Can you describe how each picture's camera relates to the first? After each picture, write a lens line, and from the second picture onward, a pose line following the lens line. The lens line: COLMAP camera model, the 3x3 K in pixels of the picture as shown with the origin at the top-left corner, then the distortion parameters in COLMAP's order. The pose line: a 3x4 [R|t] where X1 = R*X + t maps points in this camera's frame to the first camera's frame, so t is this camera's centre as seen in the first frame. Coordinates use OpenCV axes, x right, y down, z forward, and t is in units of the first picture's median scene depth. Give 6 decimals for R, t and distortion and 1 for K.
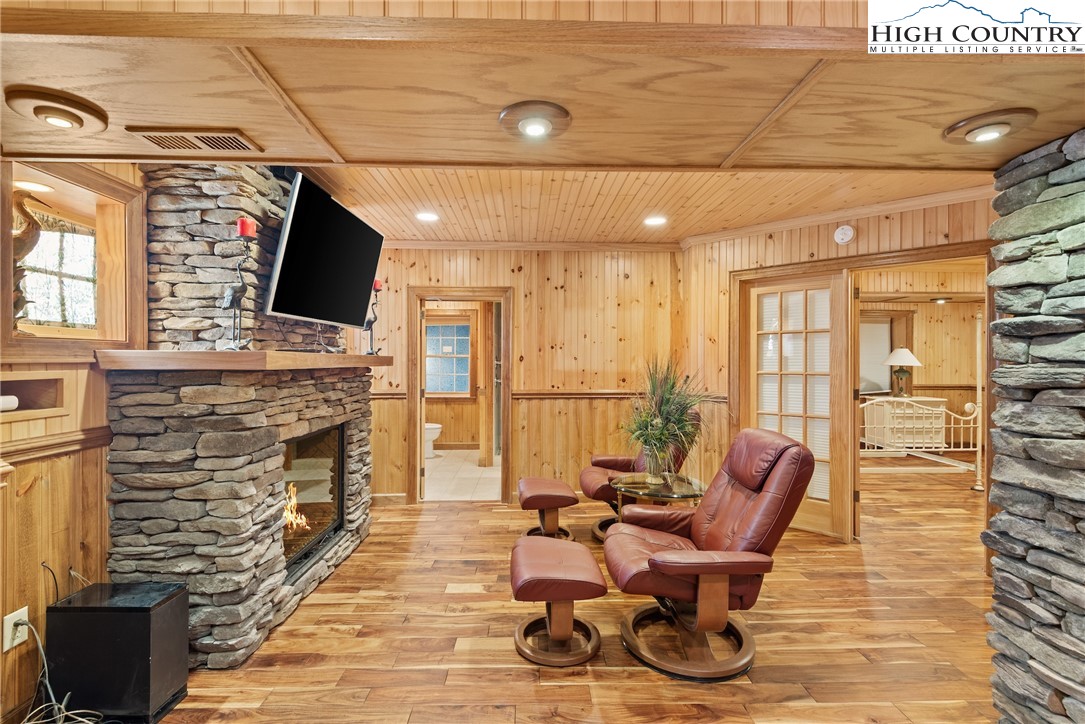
lens RADIAL K [[494.5, 0, 539.8], [0, 494.5, 364.3], [0, 0, 1]] dist [0.002893, -0.001202]
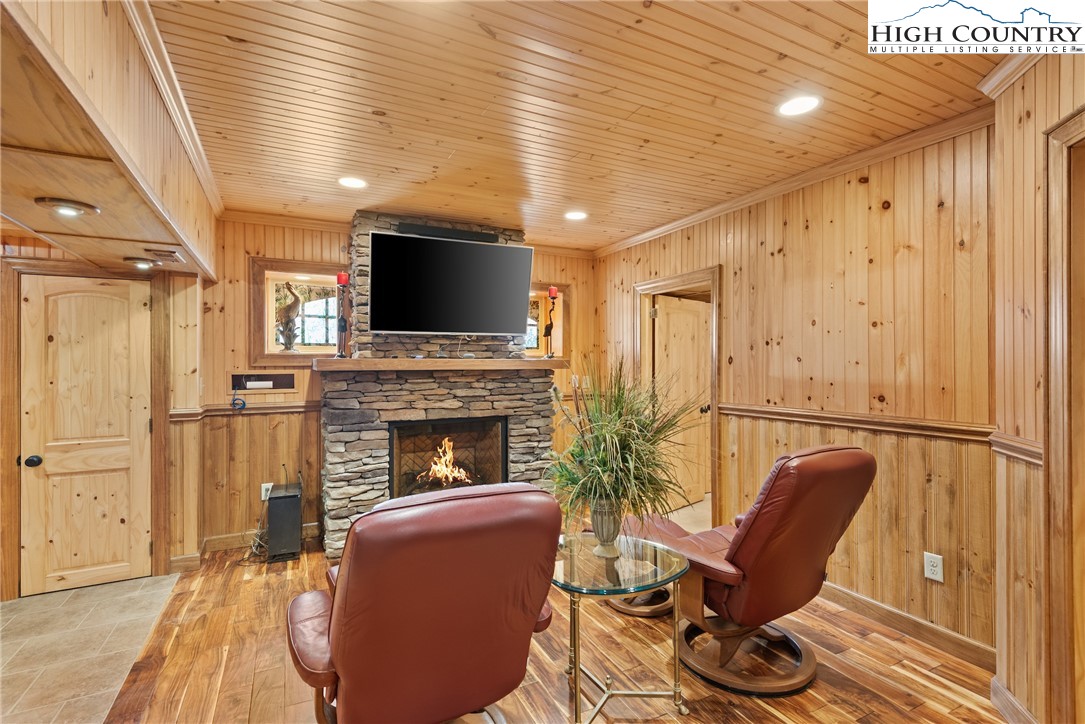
lens RADIAL K [[494.5, 0, 537.6], [0, 494.5, 361.9], [0, 0, 1]] dist [0.002893, -0.001202]
pose [[0.422636, -0.006447, -0.906276, 0.506421], [-0.002731, 0.999961, -0.008388, -0.002052], [0.906295, 0.006020, 0.422602, 0.430694]]
